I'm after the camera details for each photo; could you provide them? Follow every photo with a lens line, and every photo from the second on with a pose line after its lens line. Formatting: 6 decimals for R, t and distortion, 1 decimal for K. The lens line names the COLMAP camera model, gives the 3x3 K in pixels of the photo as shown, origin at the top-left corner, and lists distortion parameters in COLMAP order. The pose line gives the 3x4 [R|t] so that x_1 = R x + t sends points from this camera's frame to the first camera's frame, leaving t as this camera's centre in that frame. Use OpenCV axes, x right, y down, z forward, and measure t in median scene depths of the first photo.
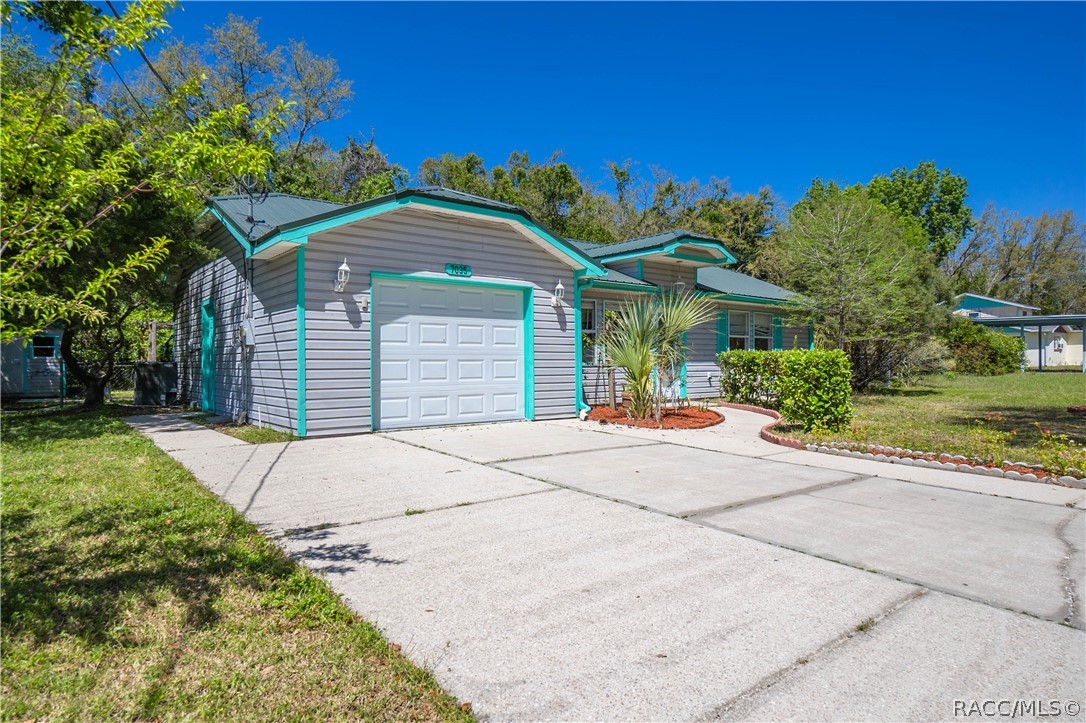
lens RADIAL K [[631.6, 0, 543.0], [0, 631.6, 361.5], [0, 0, 1]] dist [-0.000433, 0.000716]
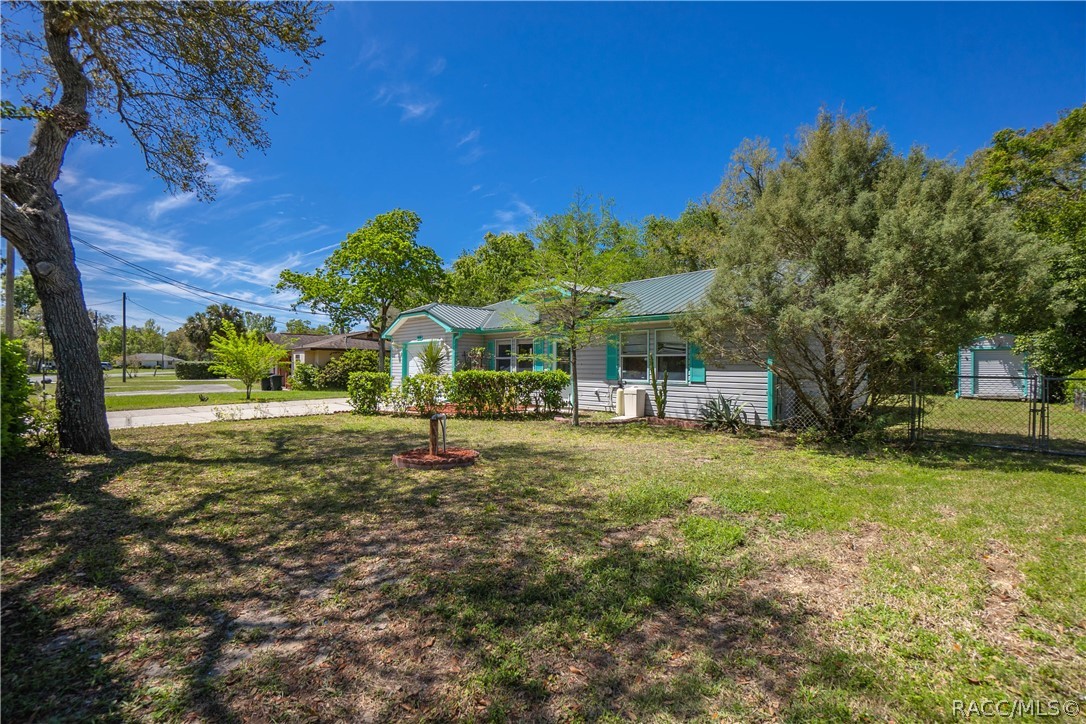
lens RADIAL K [[478.0, 0, 543.0], [0, 478.0, 362.0], [0, 0, 1]] dist [-0.049950, -0.000004]
pose [[0.075646, -0.010525, -0.997079, 1.633245], [-0.008647, 0.999900, -0.011211, -0.029796], [0.997097, 0.009470, 0.075548, 1.228111]]
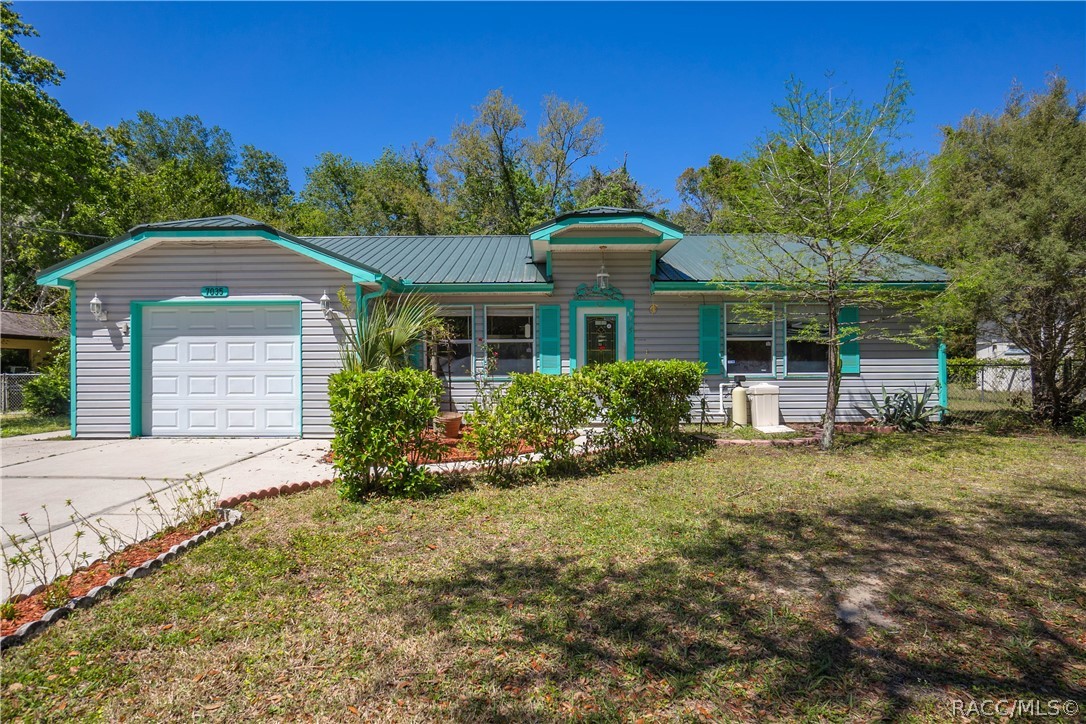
lens RADIAL K [[569.9, 0, 543.0], [0, 569.9, 362.0], [0, 0, 1]] dist [-0.013757, 0.000011]
pose [[0.776314, -0.007359, -0.630303, 0.818143], [0.004177, 0.999970, -0.006531, -0.016110], [0.630332, 0.002438, 0.776322, 0.552472]]
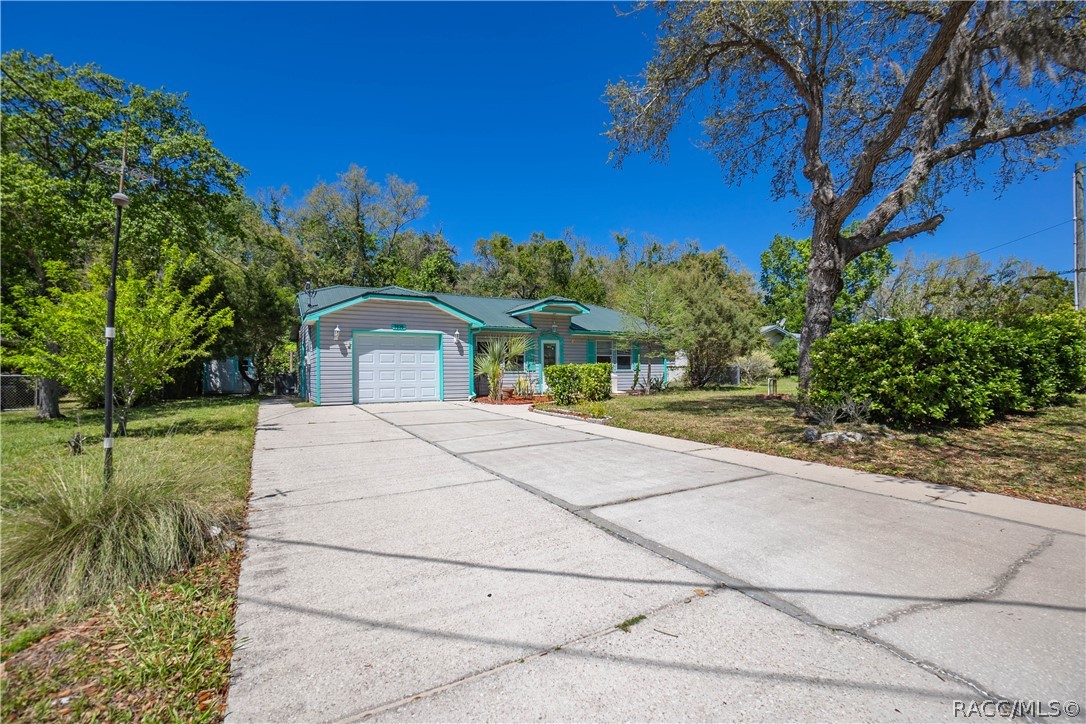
lens RADIAL K [[478.0, 0, 543.0], [0, 478.0, 362.0], [0, 0, 1]] dist [-0.049950, -0.000004]
pose [[0.990400, -0.011817, -0.137728, 0.497996], [0.008897, 0.999723, -0.021798, 0.006905], [0.137948, 0.020363, 0.990230, -0.432501]]
